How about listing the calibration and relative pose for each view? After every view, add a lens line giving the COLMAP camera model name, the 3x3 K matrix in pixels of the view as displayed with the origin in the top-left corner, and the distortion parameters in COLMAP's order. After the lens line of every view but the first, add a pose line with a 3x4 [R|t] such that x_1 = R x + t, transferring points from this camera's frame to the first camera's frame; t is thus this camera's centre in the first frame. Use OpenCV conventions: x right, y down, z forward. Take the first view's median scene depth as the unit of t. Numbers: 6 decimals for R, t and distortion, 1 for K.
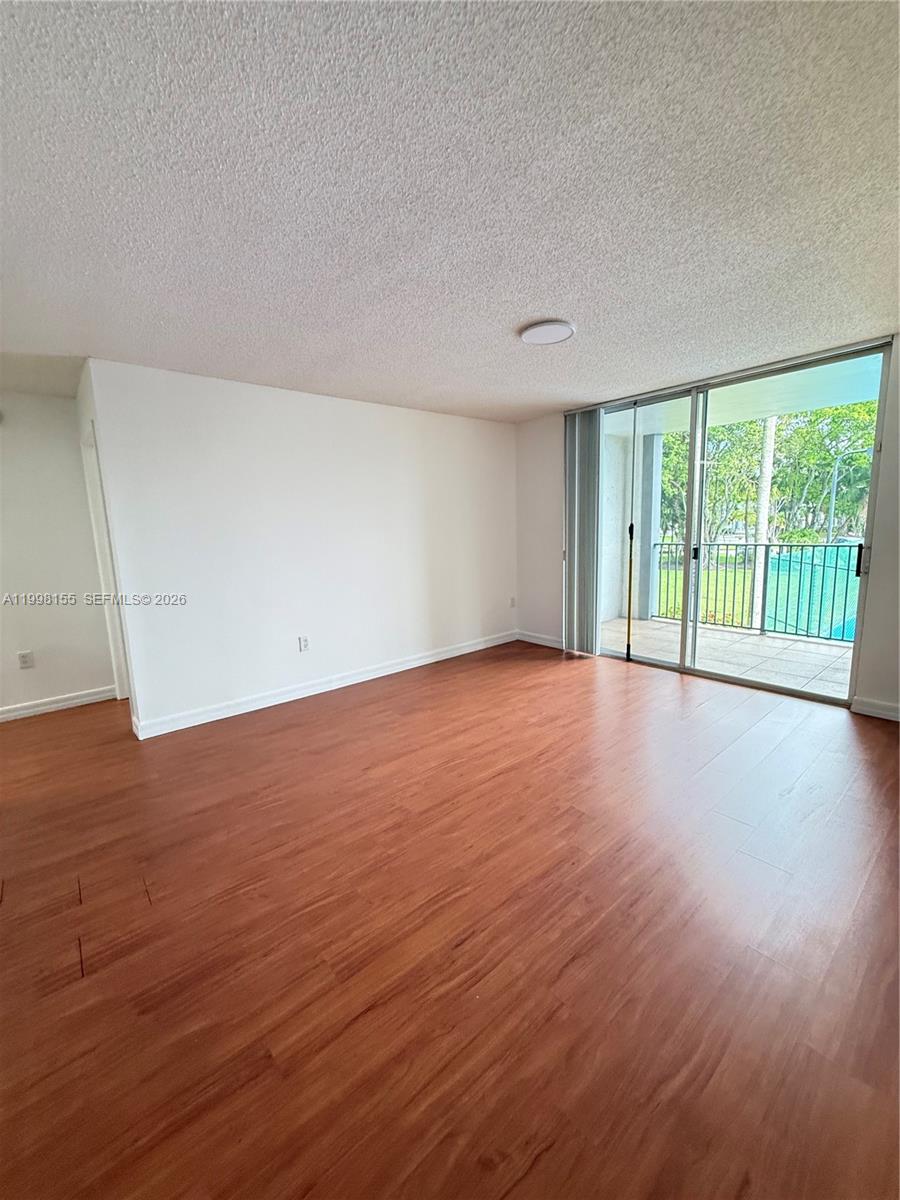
lens RADIAL K [[479.0, 0, 446.9], [0, 479.0, 597.3], [0, 0, 1]] dist [0.000478, 0.000013]
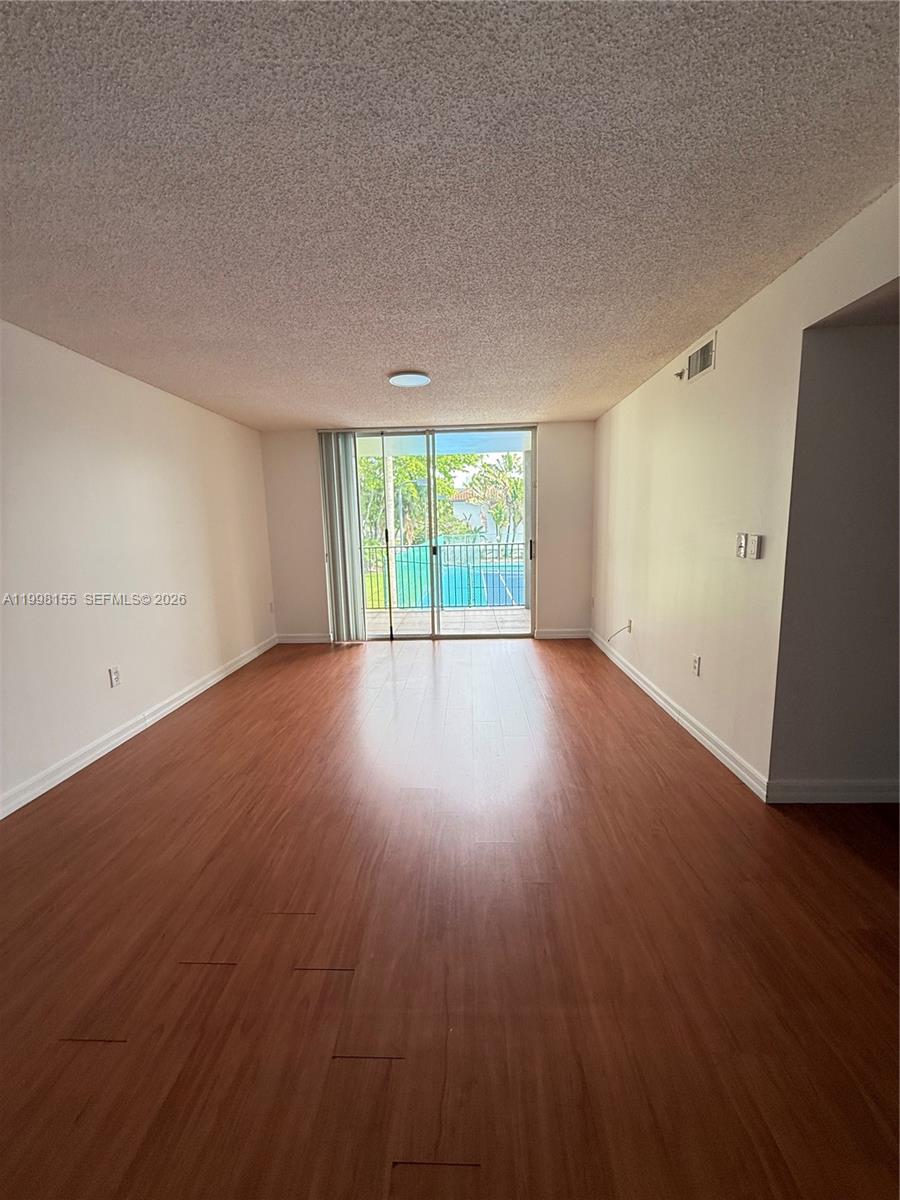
lens RADIAL K [[479.0, 0, 446.9], [0, 479.0, 597.3], [0, 0, 1]] dist [0.000478, 0.000013]
pose [[0.675014, -0.099361, 0.731084, -0.445453], [0.118753, 0.992603, 0.025259, 0.009677], [-0.728185, 0.069768, 0.681820, 0.047269]]
